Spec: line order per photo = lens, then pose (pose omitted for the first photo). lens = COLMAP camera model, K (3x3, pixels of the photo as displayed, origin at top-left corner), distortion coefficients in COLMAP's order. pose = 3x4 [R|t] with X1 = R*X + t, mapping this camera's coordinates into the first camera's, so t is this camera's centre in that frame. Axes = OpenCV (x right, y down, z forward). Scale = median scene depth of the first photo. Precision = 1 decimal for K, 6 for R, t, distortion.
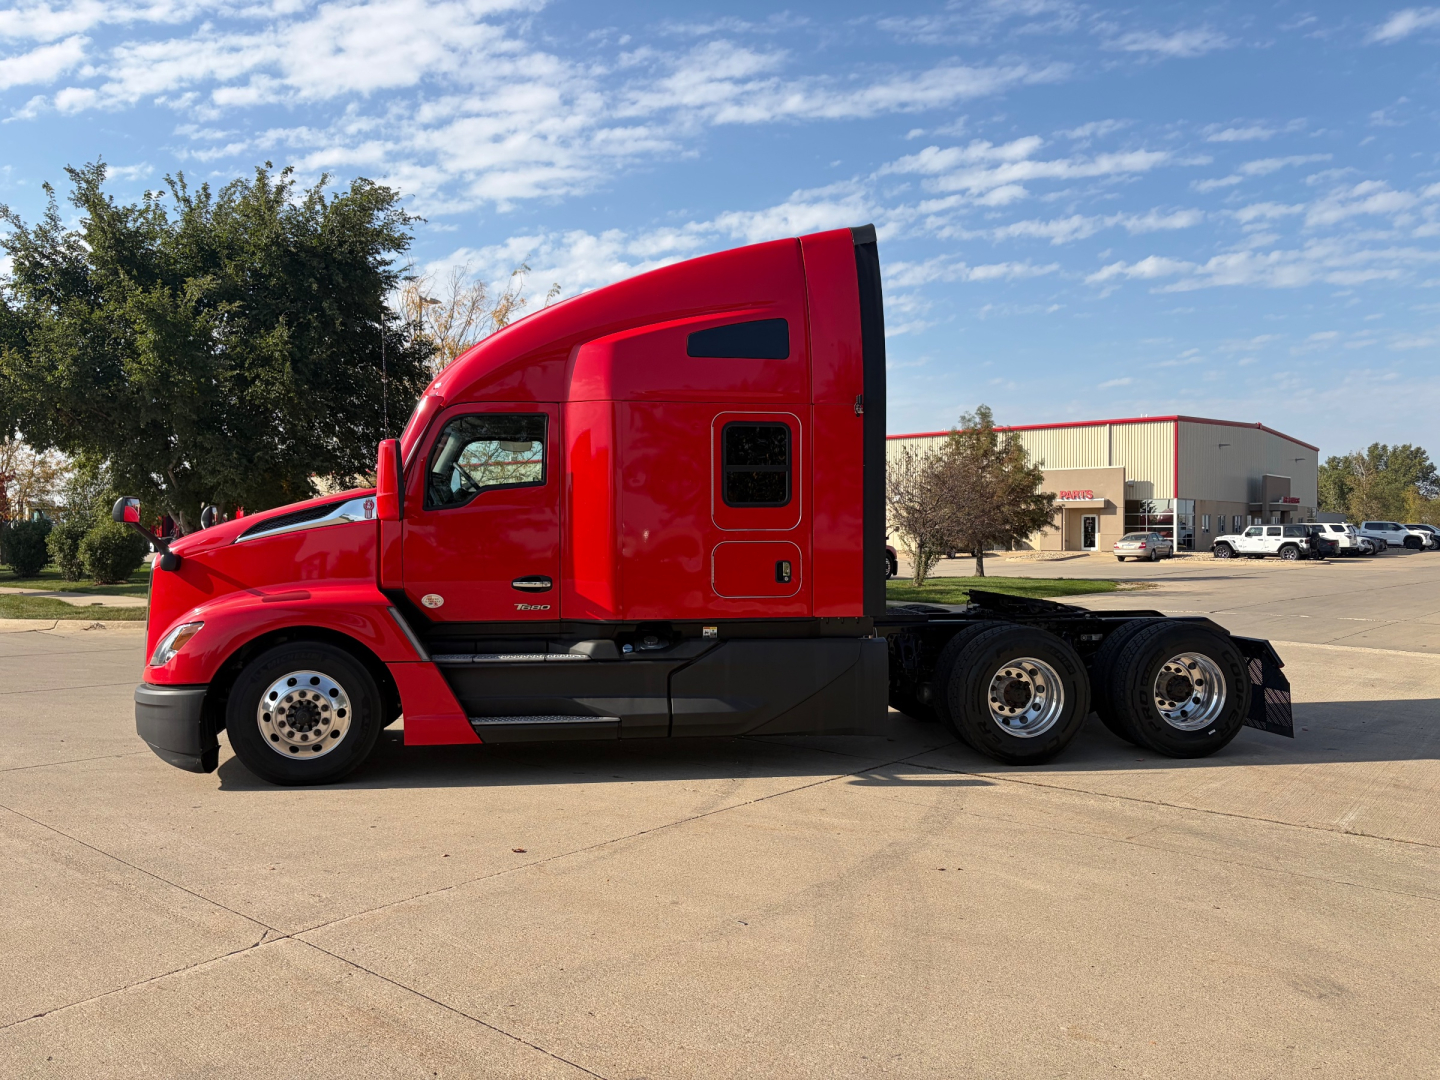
lens RADIAL K [[1121.8, 0, 716.6], [0, 1121.8, 541.6], [0, 0, 1]] dist [0.044601, -0.038177]
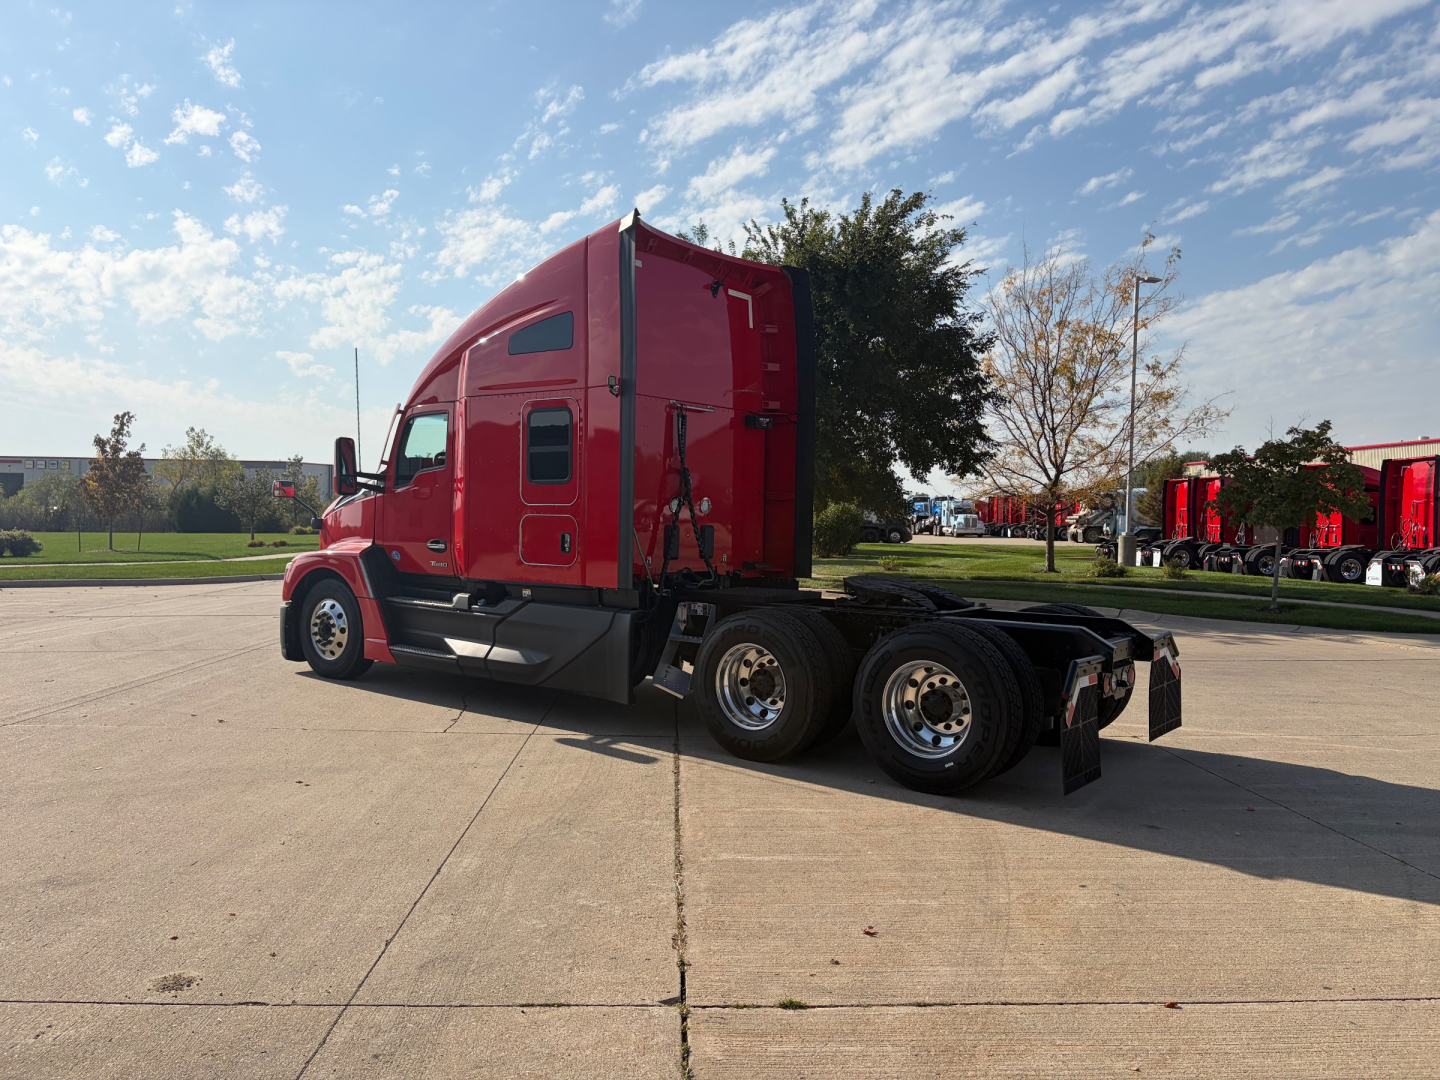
lens RADIAL K [[1269.9, 0, 779.8], [0, 1269.9, 523.4], [0, 0, 1]] dist [0.062136, -0.084061]
pose [[0.636142, 0.014039, -0.771444, 0.174489], [-0.033812, 0.999381, -0.009694, 0.001977], [0.770831, 0.032251, 0.636223, 0.055213]]
